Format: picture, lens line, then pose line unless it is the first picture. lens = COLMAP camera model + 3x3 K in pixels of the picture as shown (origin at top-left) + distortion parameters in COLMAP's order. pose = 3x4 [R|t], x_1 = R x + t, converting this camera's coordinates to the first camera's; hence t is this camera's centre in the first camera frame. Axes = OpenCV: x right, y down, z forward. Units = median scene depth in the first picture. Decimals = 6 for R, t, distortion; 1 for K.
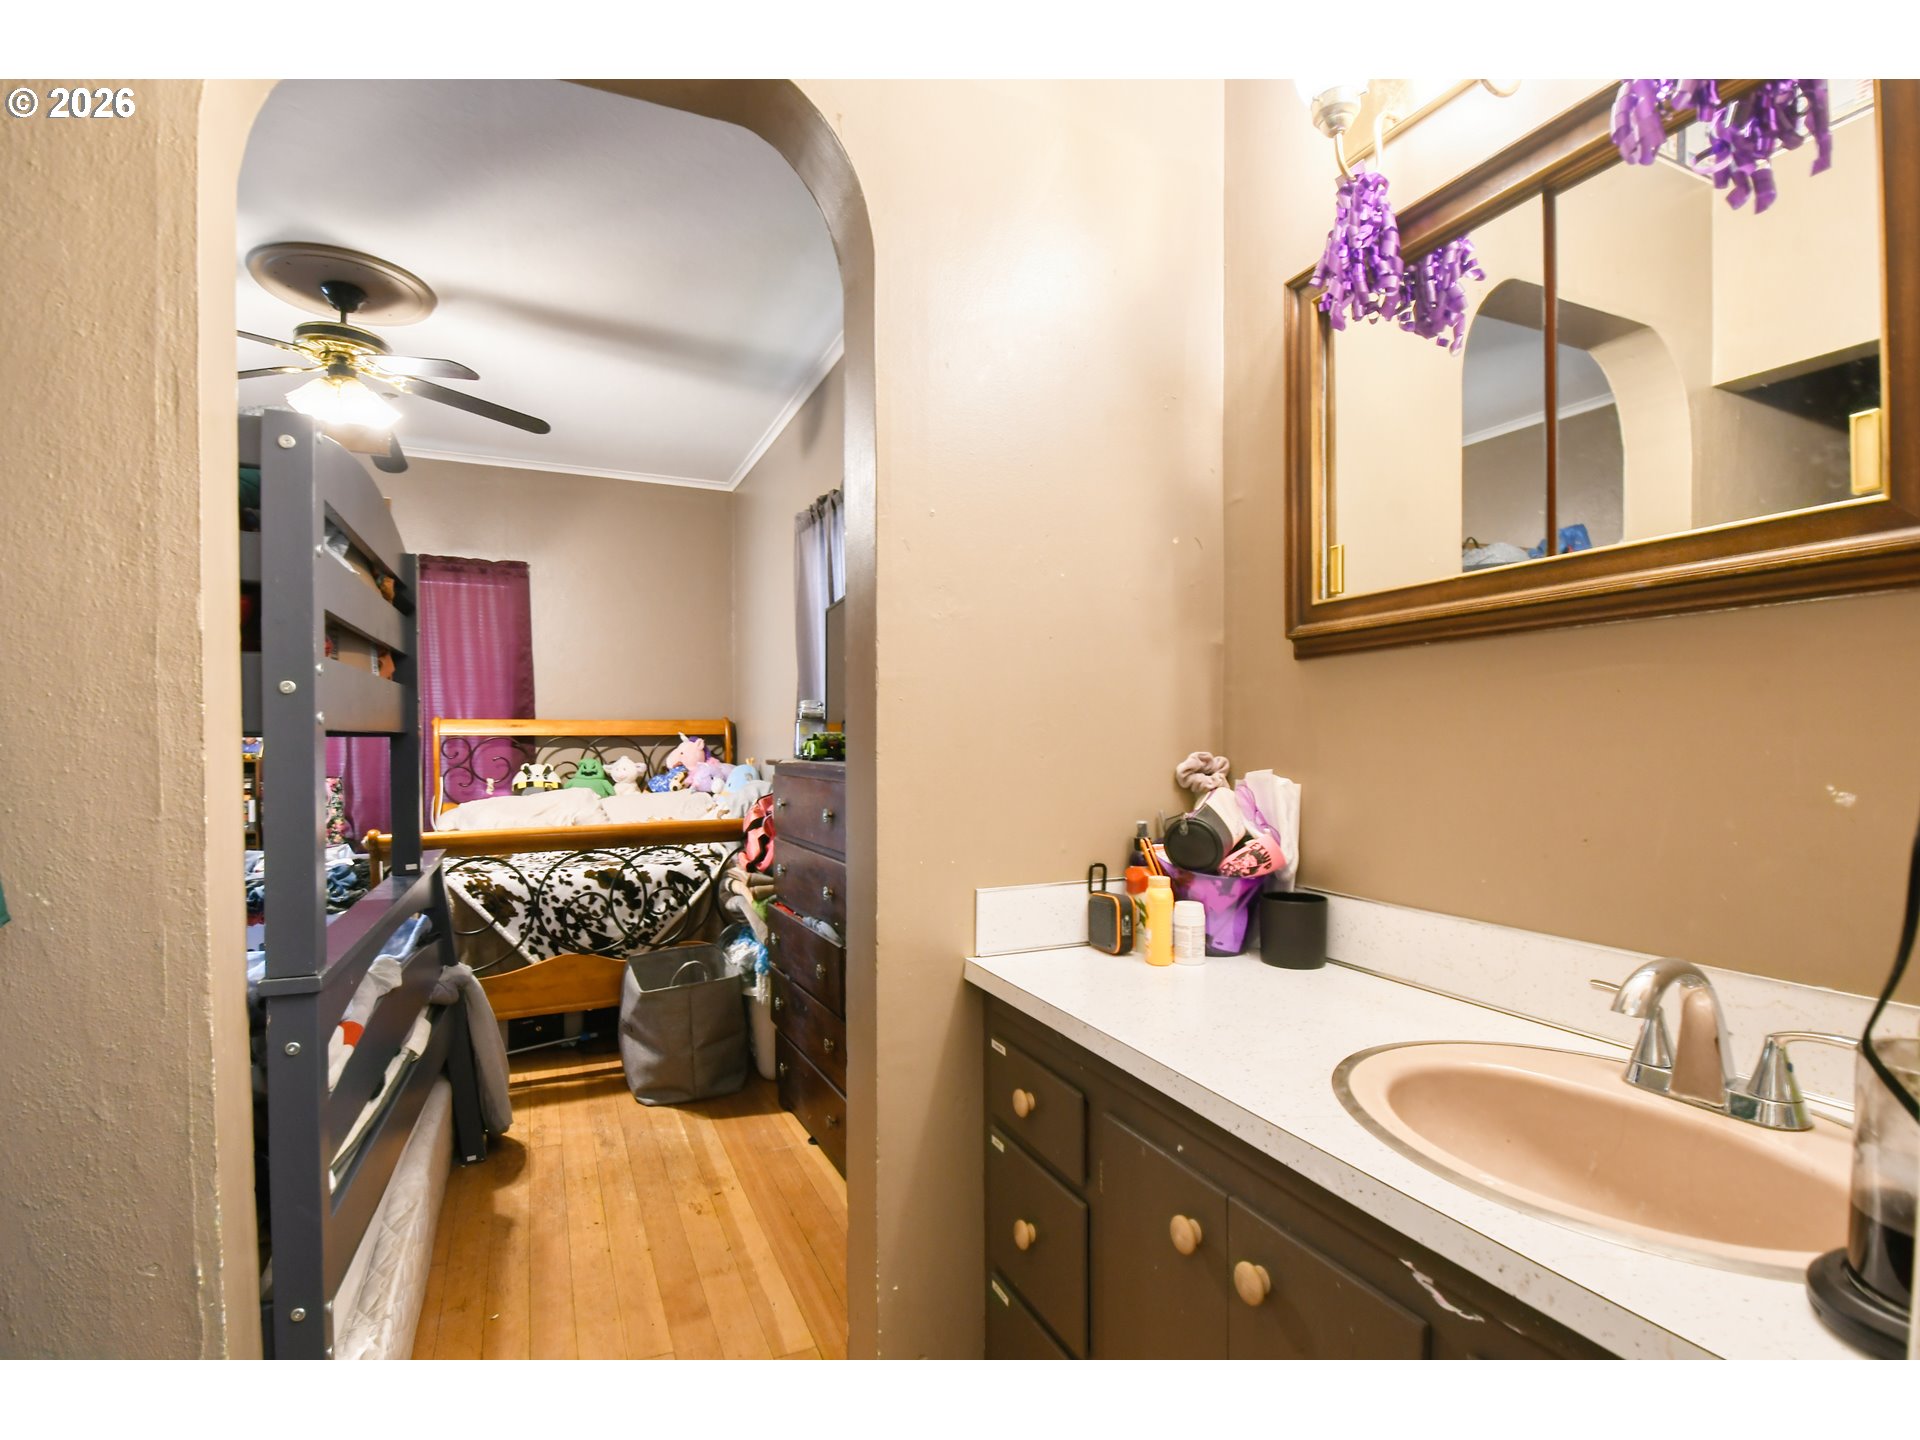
lens RADIAL K [[931.5, 0, 959.0], [0, 931.5, 732.0], [0, 0, 1]] dist [0.026947, -0.026459]
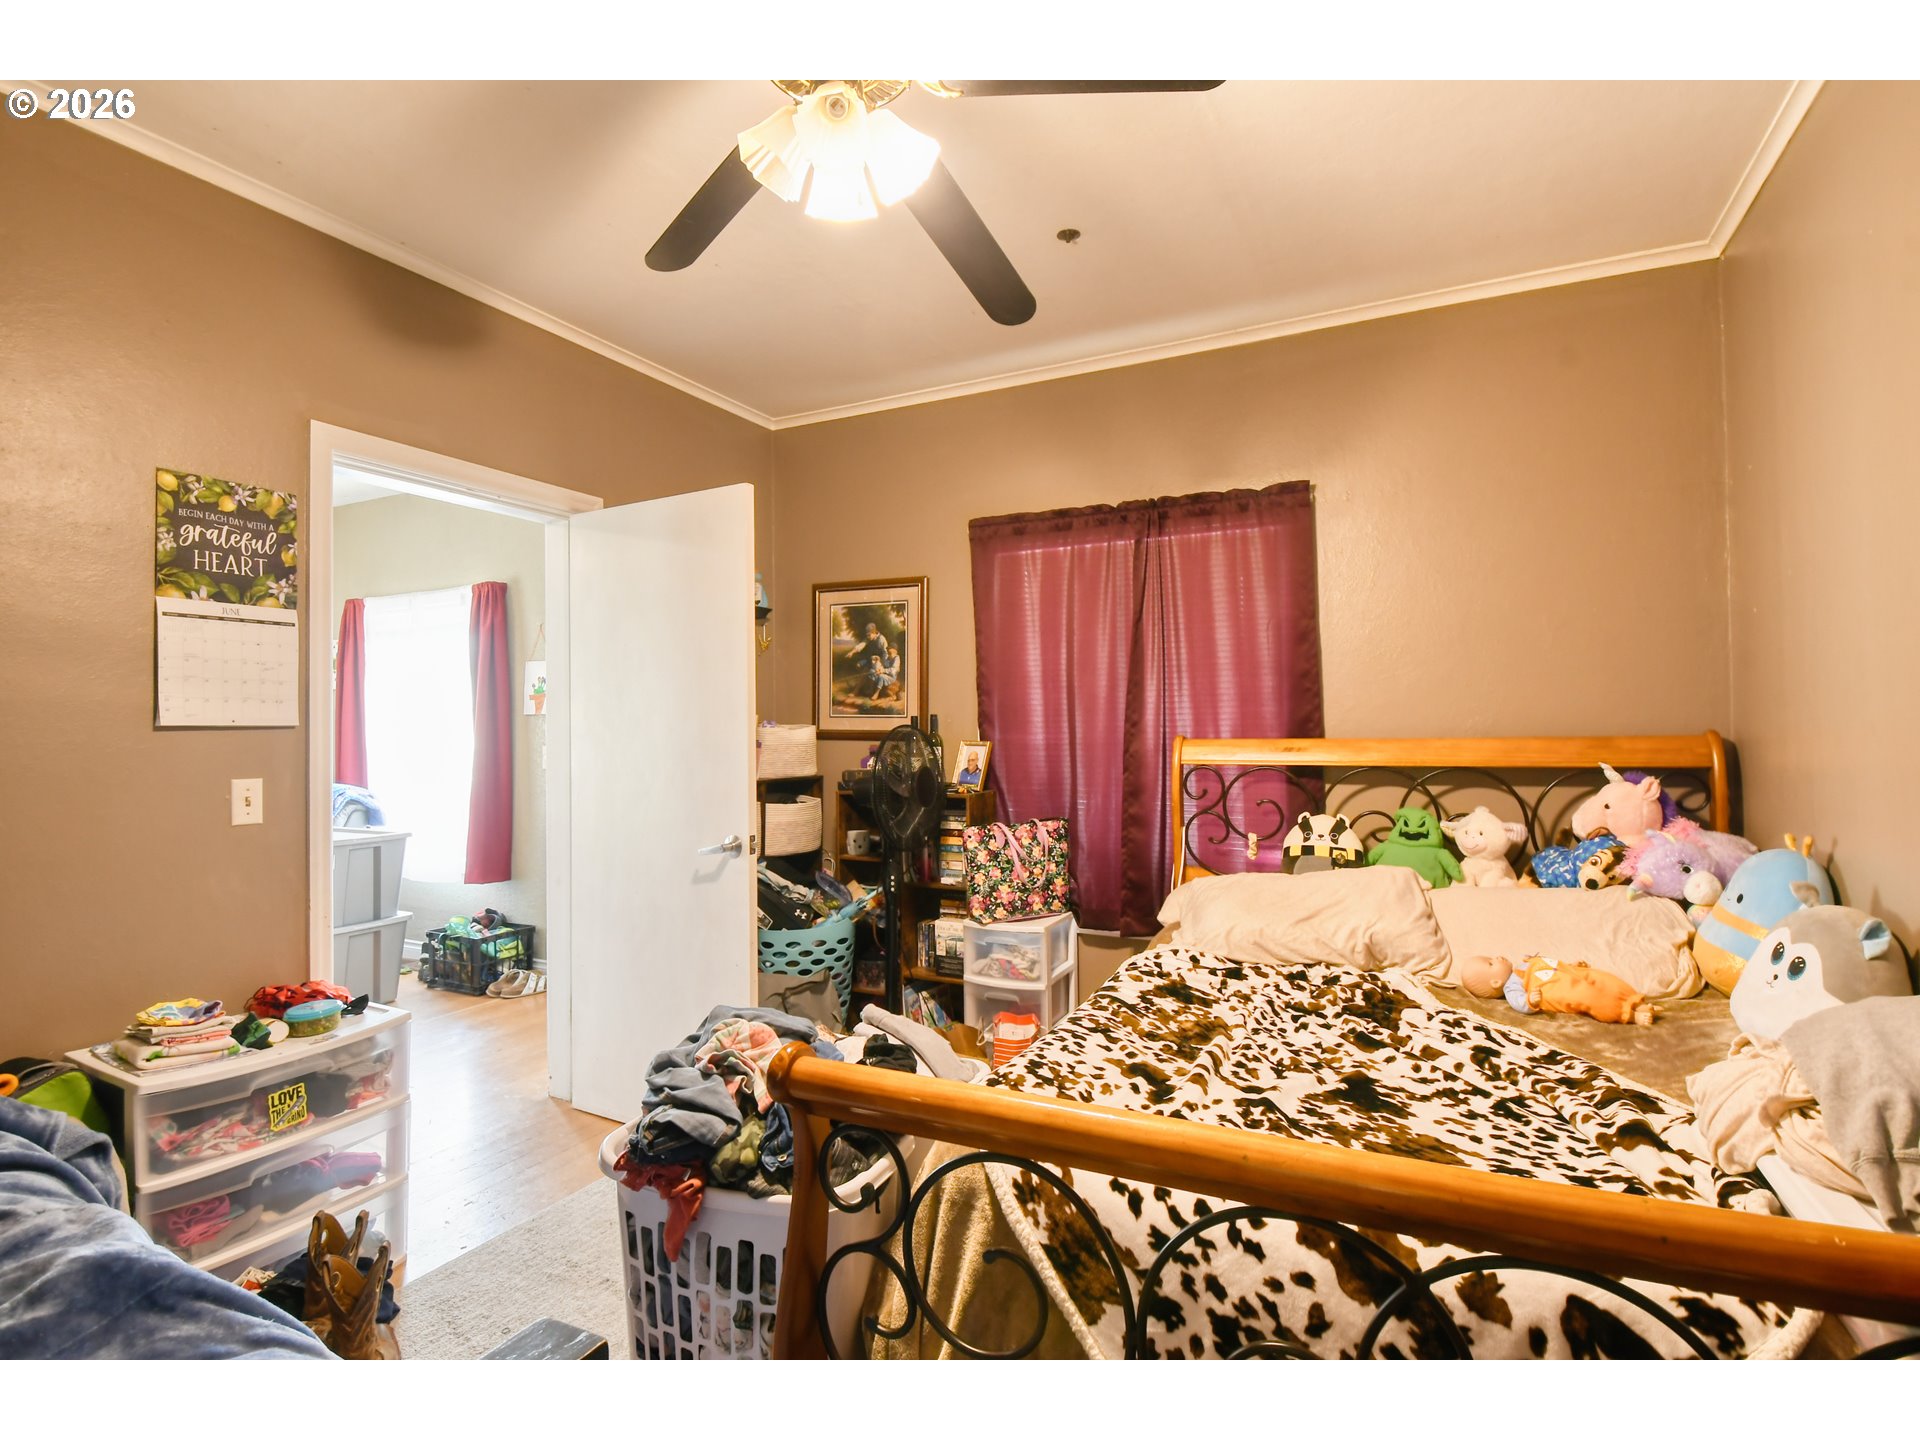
lens RADIAL K [[931.5, 0, 959.0], [0, 931.5, 732.0], [0, 0, 1]] dist [0.026947, -0.026459]
pose [[0.633227, -0.002867, -0.773961, -0.135405], [0.009169, 0.999951, 0.003798, -0.022337], [0.773912, -0.009501, 0.633222, 0.438984]]
